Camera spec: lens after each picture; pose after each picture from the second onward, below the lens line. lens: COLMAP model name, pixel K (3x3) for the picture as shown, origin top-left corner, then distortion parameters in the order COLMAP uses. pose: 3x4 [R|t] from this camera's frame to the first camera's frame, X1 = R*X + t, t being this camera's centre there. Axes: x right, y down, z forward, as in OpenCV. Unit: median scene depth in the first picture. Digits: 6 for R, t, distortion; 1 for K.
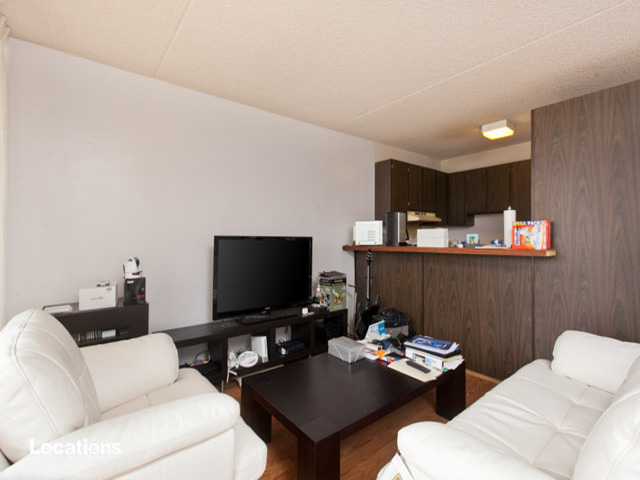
lens RADIAL K [[299.2, 0, 319.4], [0, 299.2, 232.0], [0, 0, 1]] dist [0.000068, 0.000317]
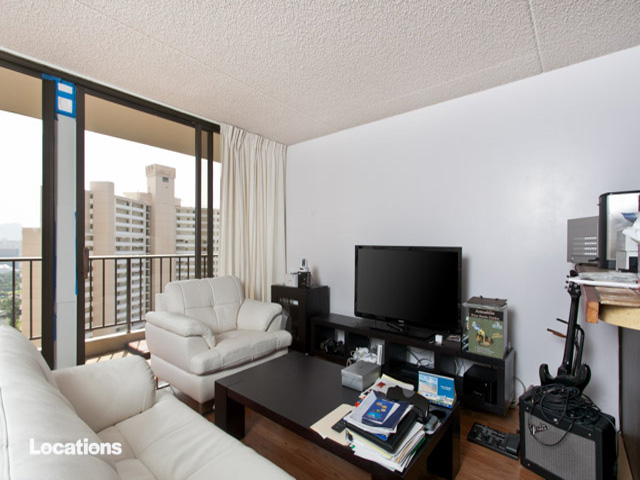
lens RADIAL K [[308.2, 0, 312.4], [0, 308.2, 244.9], [0, 0, 1]] dist [0.000143, 0.000605]
pose [[0.184748, -0.004102, -0.982777, 0.772901], [0.013151, 0.999912, -0.001702, 0.009488], [0.982698, -0.012610, 0.184786, 0.566782]]
